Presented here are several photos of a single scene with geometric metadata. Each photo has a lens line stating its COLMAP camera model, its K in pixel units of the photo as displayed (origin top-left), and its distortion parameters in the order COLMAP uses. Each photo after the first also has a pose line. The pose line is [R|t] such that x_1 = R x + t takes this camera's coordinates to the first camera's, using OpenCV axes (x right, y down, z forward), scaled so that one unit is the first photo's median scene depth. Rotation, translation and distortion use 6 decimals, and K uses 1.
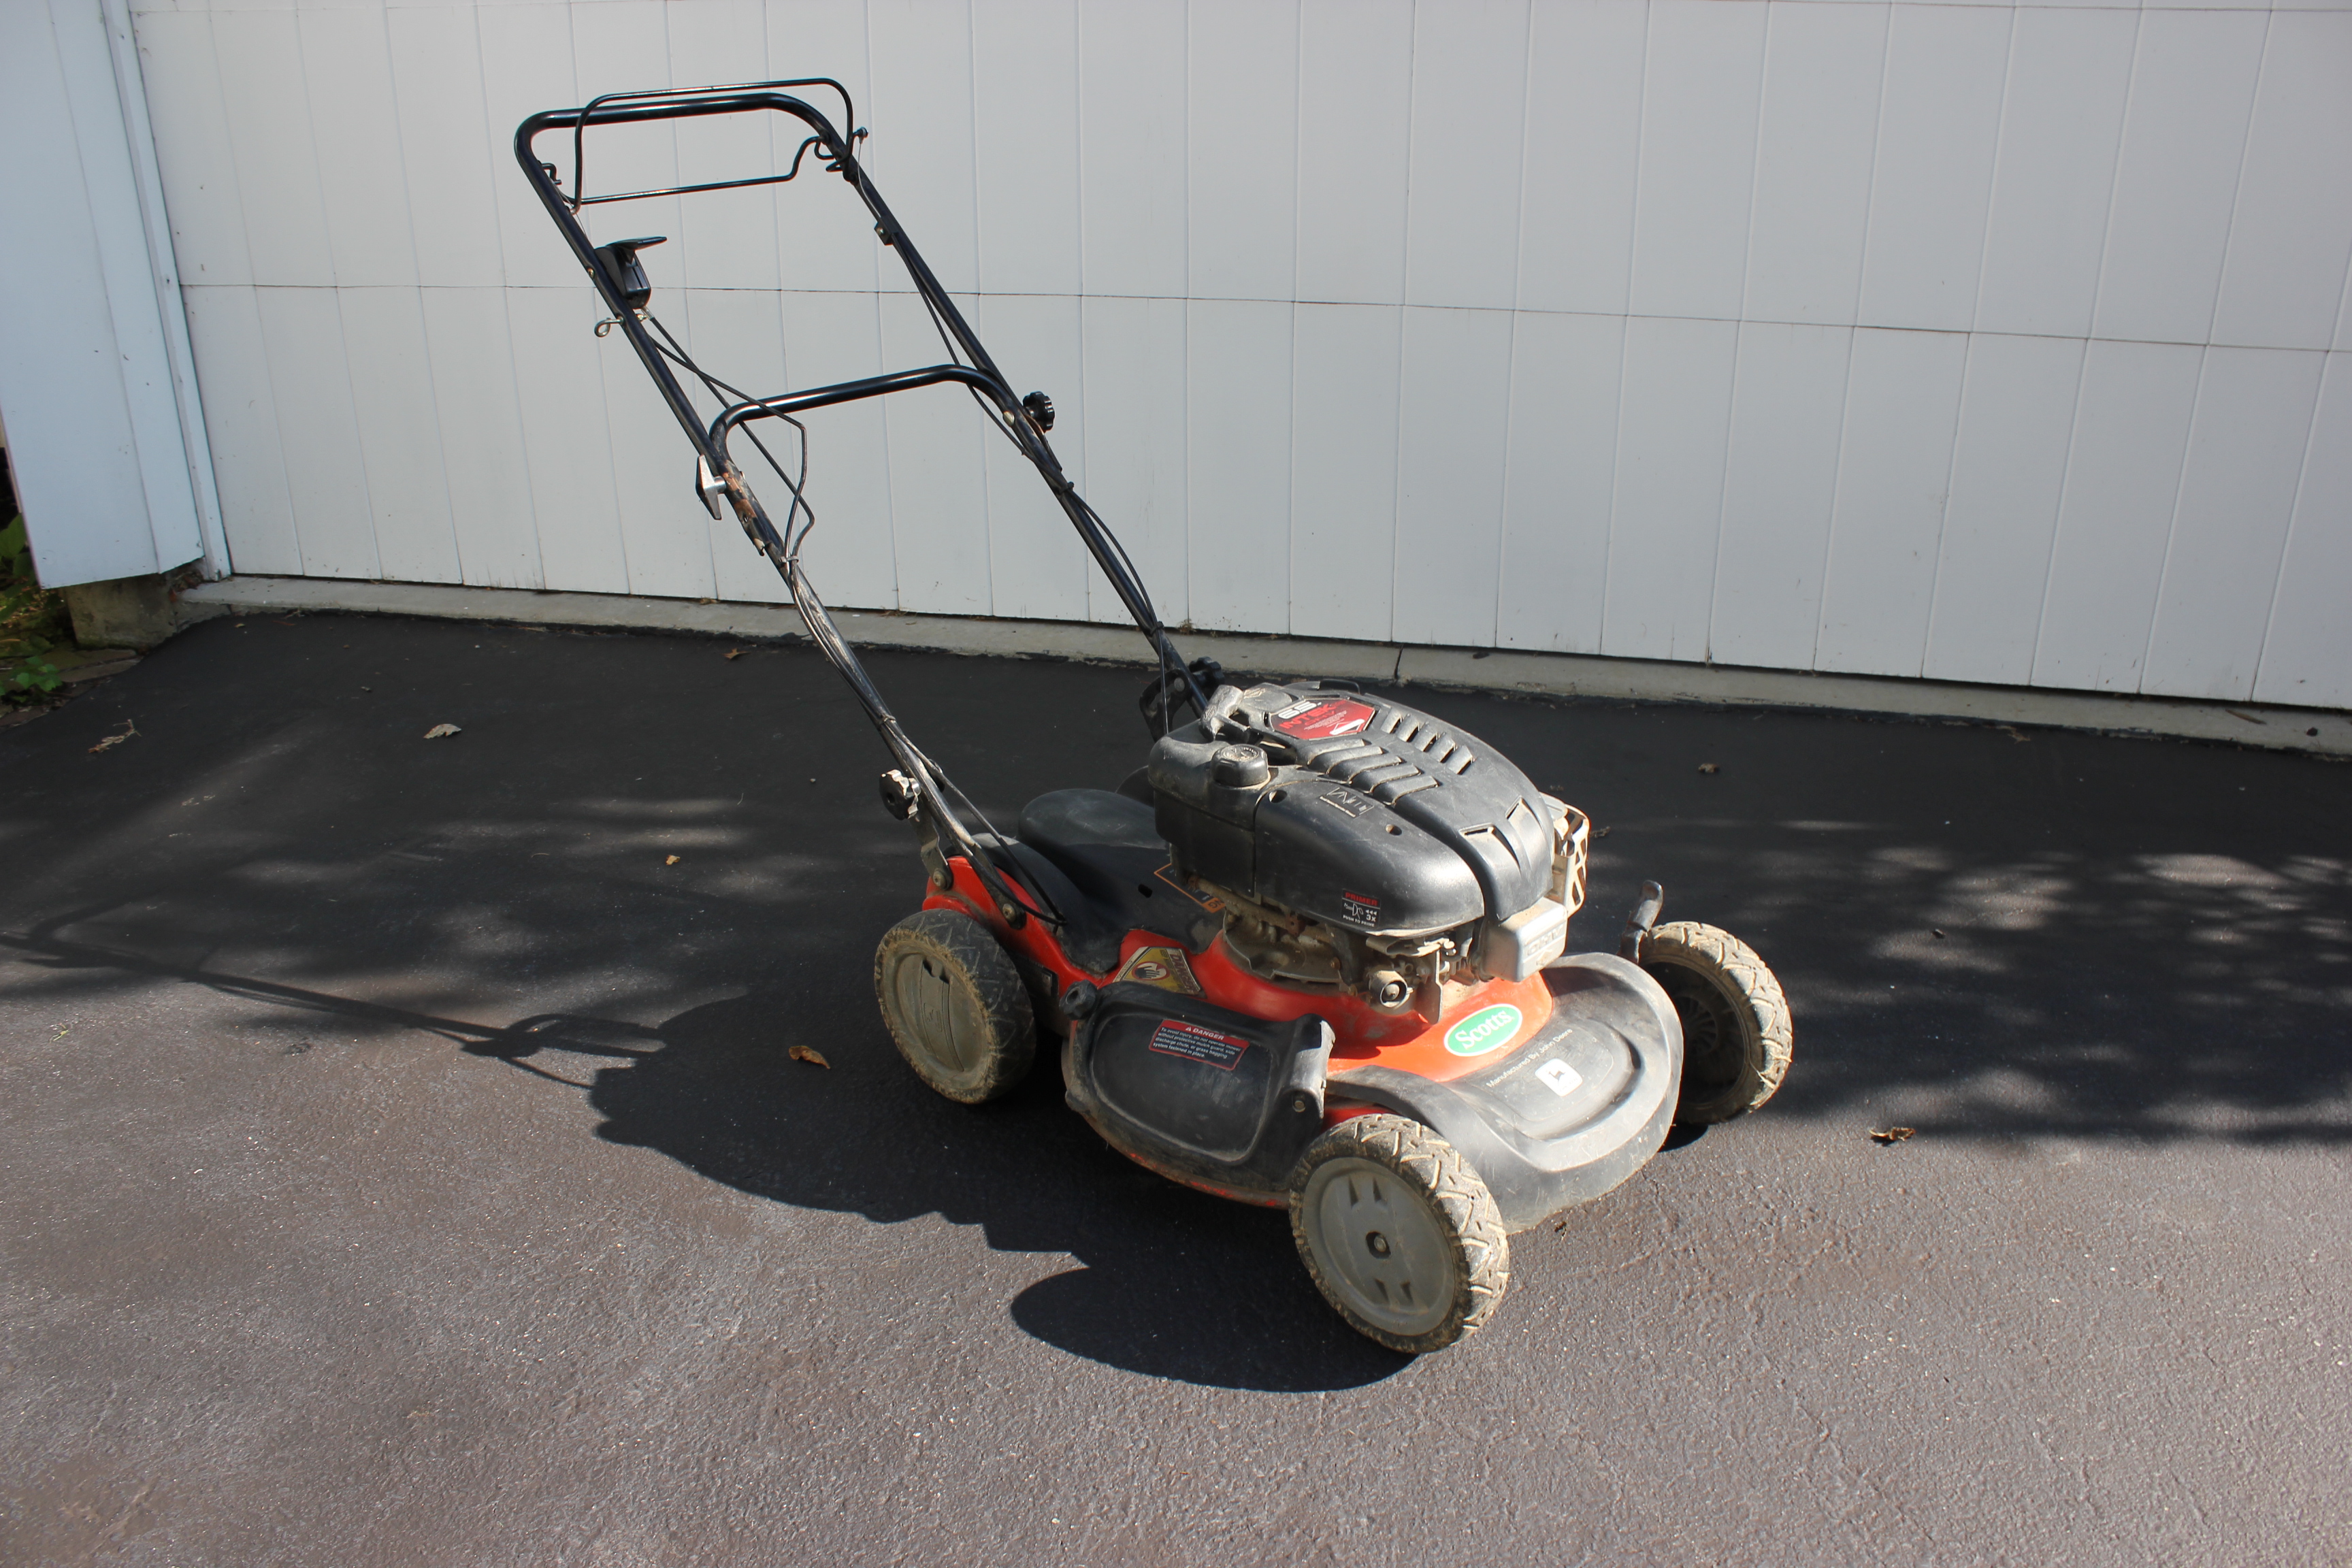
lens RADIAL K [[1916.5, 0, 1177.5], [0, 1916.5, 805.7], [0, 0, 1]] dist [-0.156204, 0.120346]
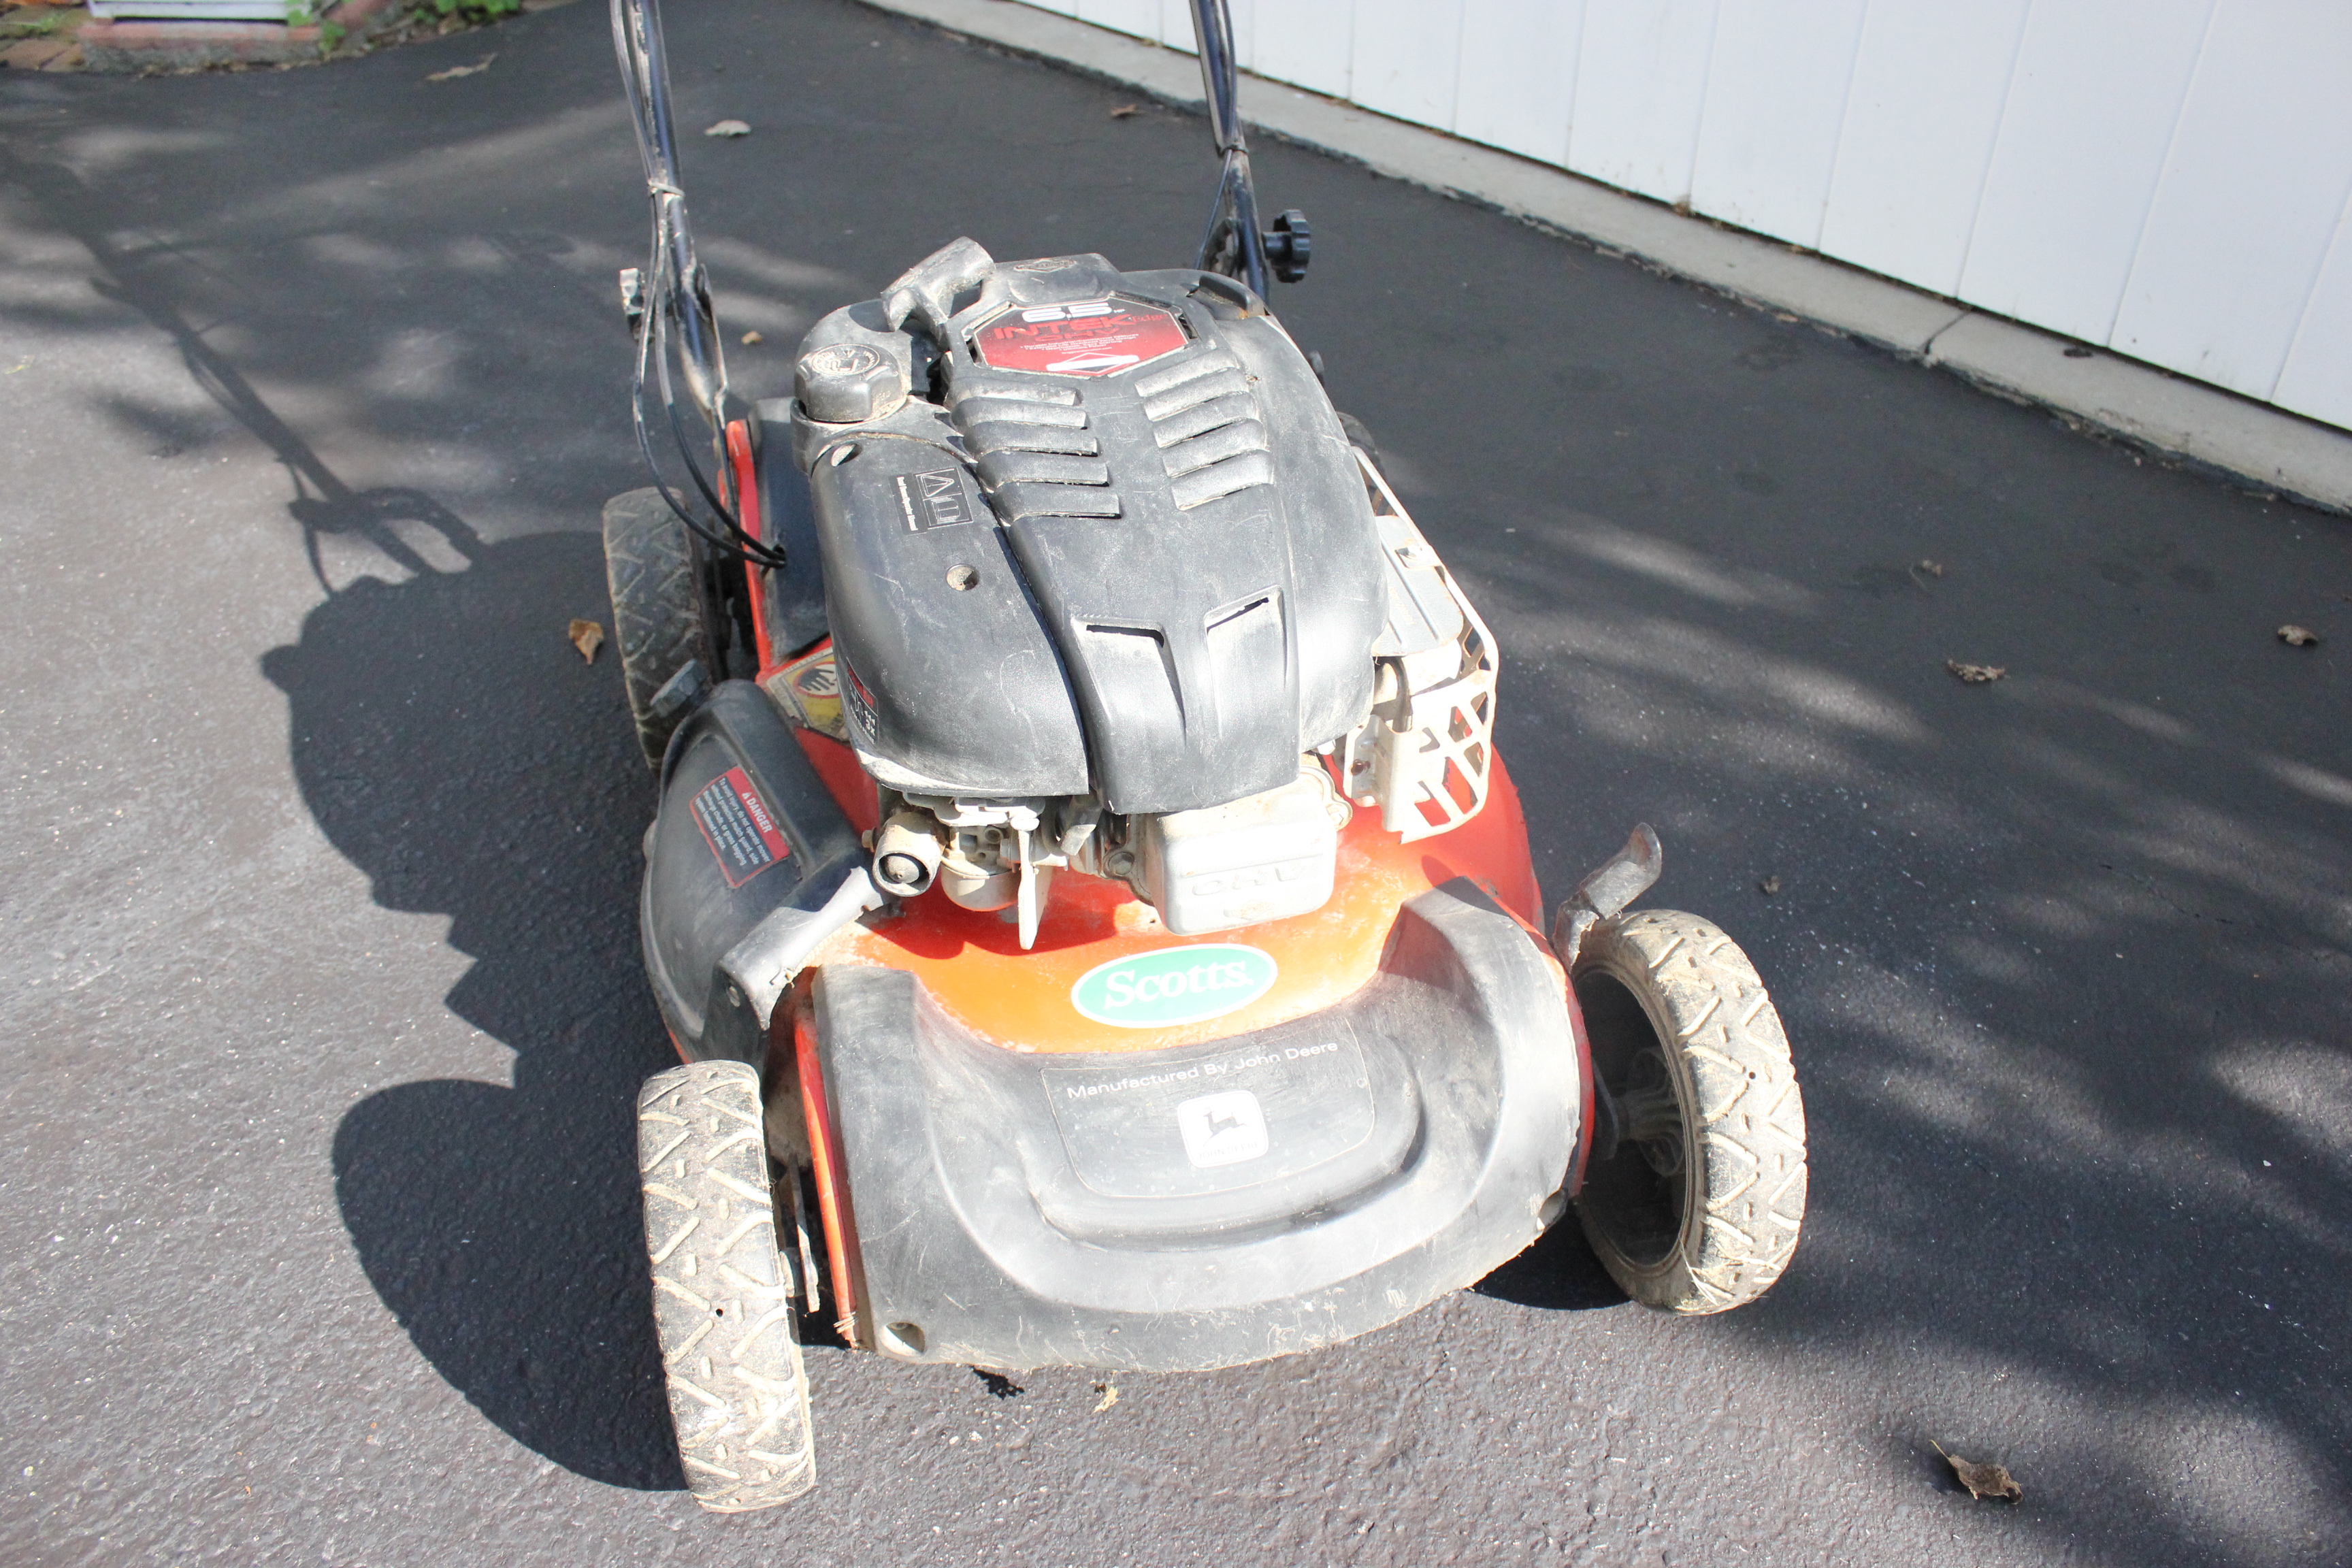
lens RADIAL K [[1916.5, 0, 1193.1], [0, 1916.5, 796.0], [0, 0, 1]] dist [-0.156204, 0.120346]
pose [[0.857445, 0.338423, -0.387631, 0.348058], [-0.237555, 0.928560, 0.285209, -0.084145], [0.456460, -0.152467, 0.876583, 0.527751]]
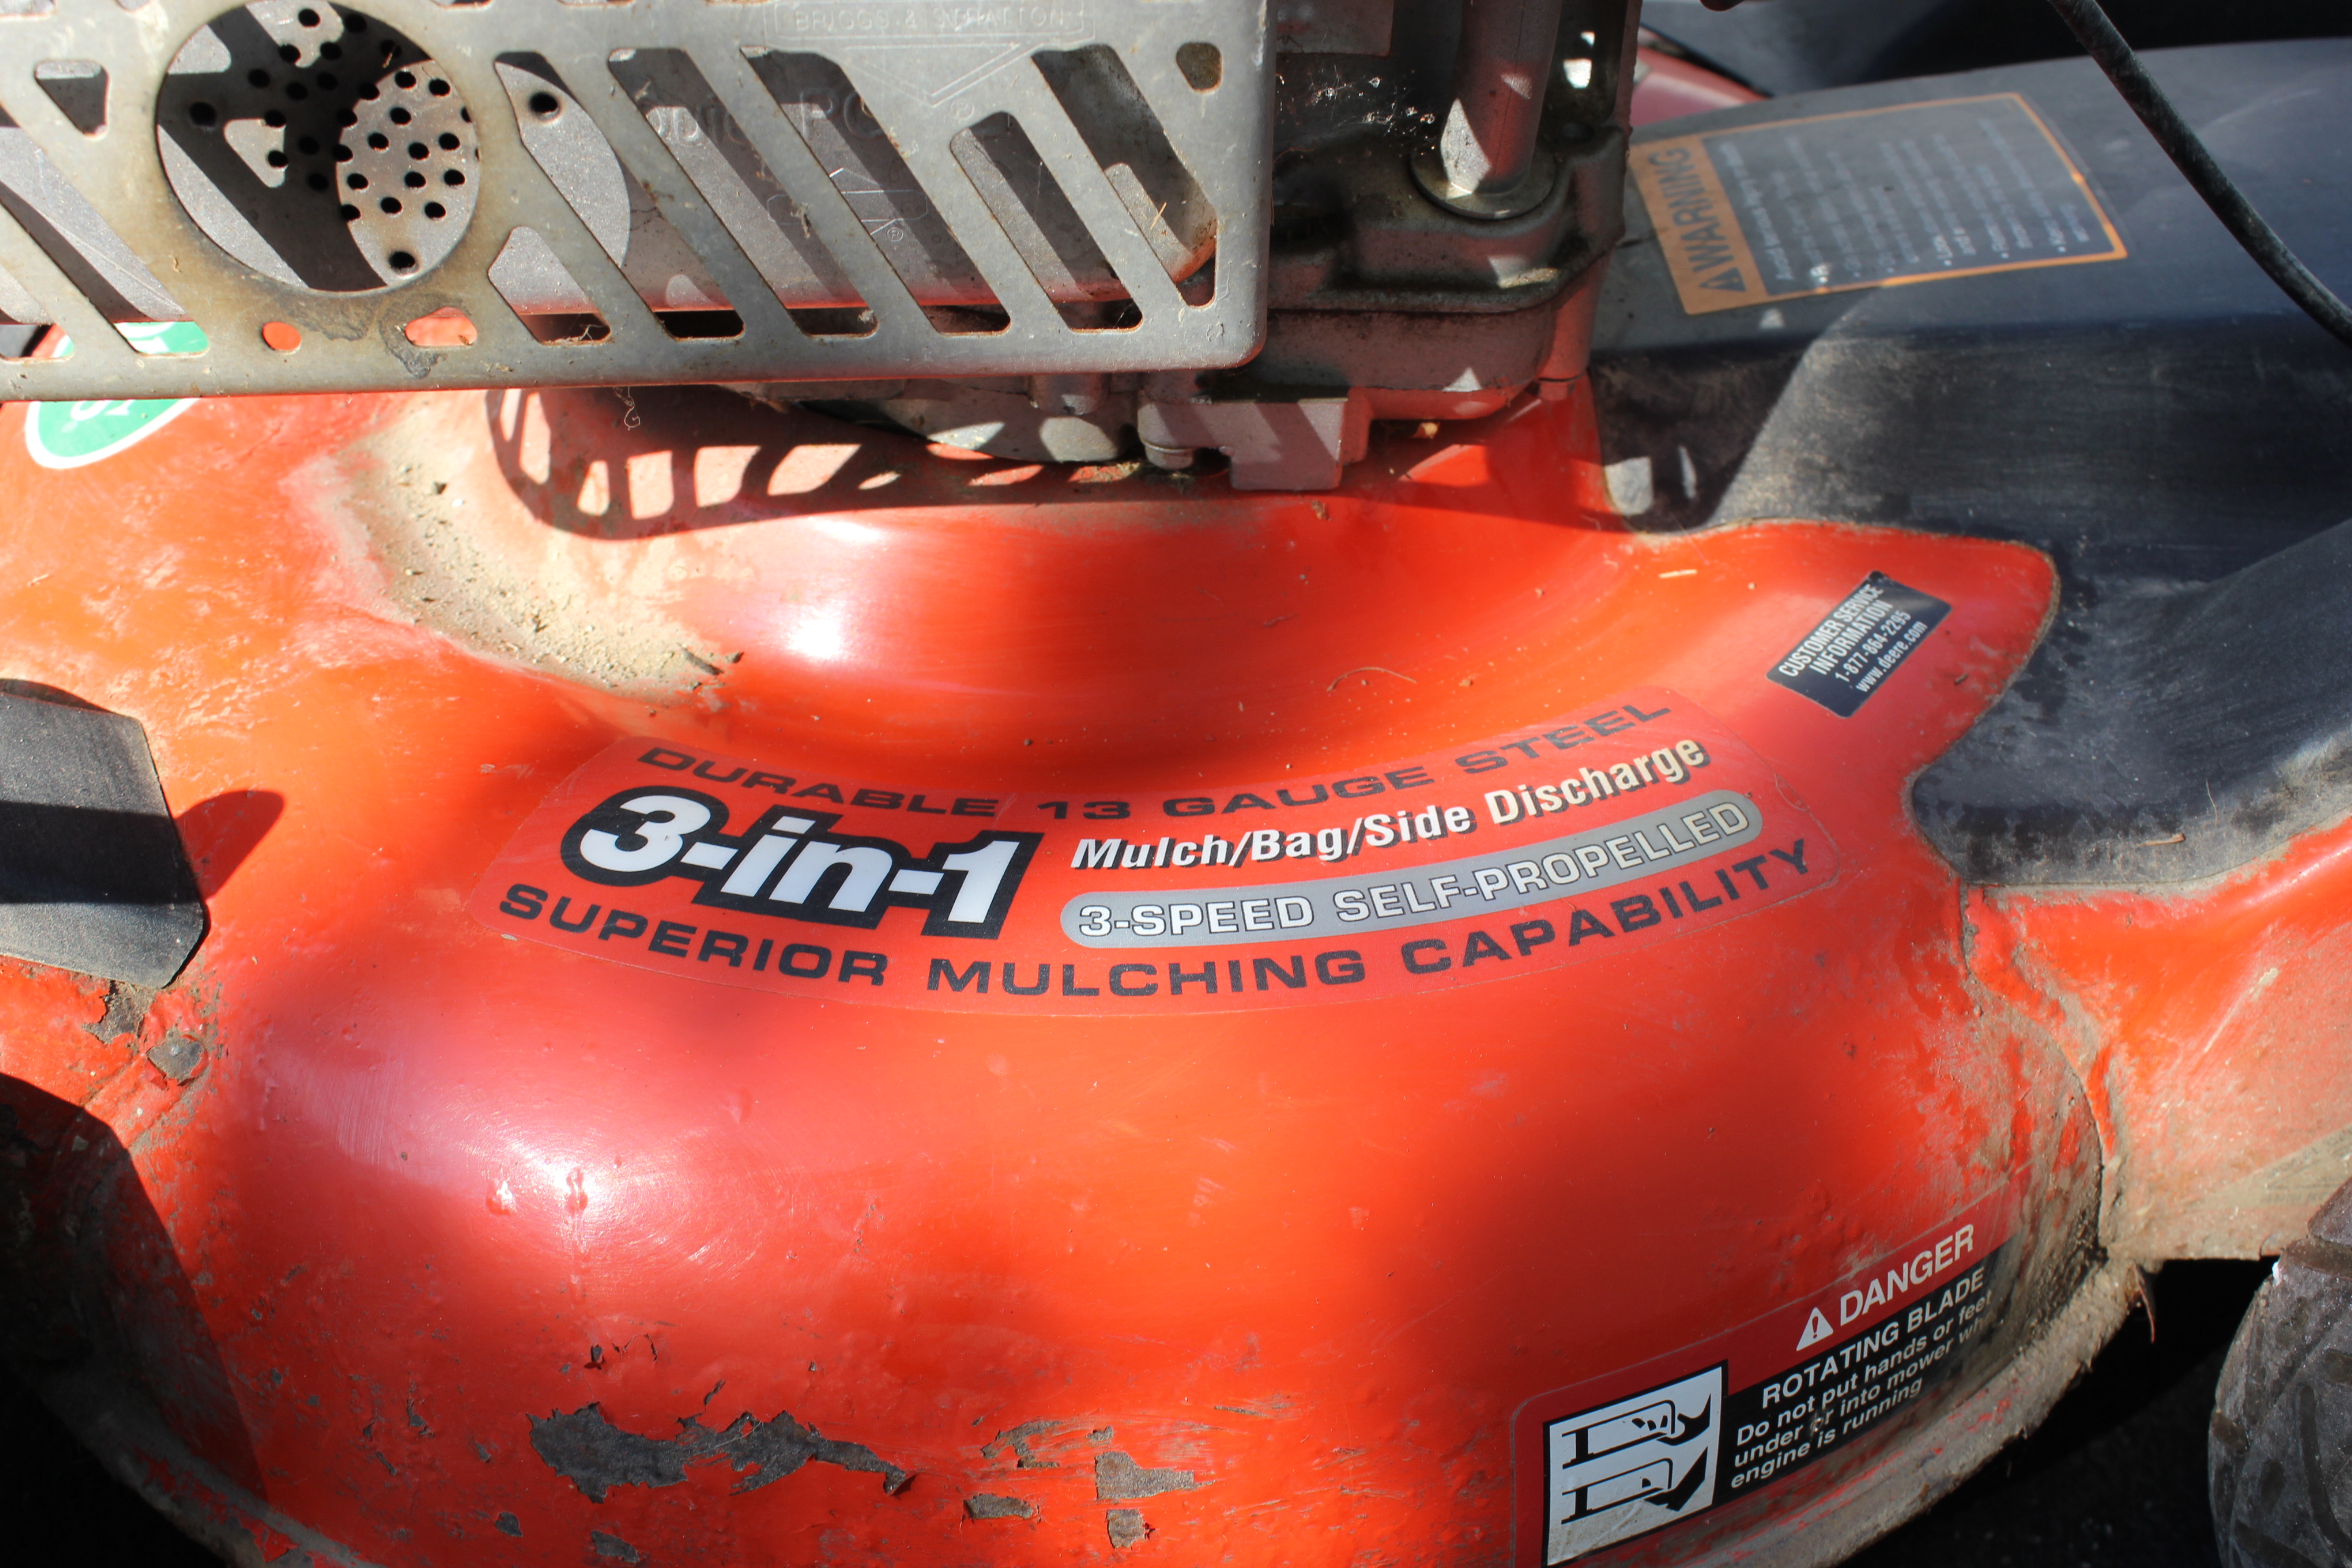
lens RADIAL K [[2585.5, 0, 1229.4], [0, 2585.5, 780.2], [0, 0, 1]] dist [-0.072308, 0.000000]
pose [[-0.670091, 0.457314, -0.584673, 0.268973], [-0.342046, 0.508823, 0.790003, -0.131611], [0.658774, 0.729358, -0.184535, 1.152420]]
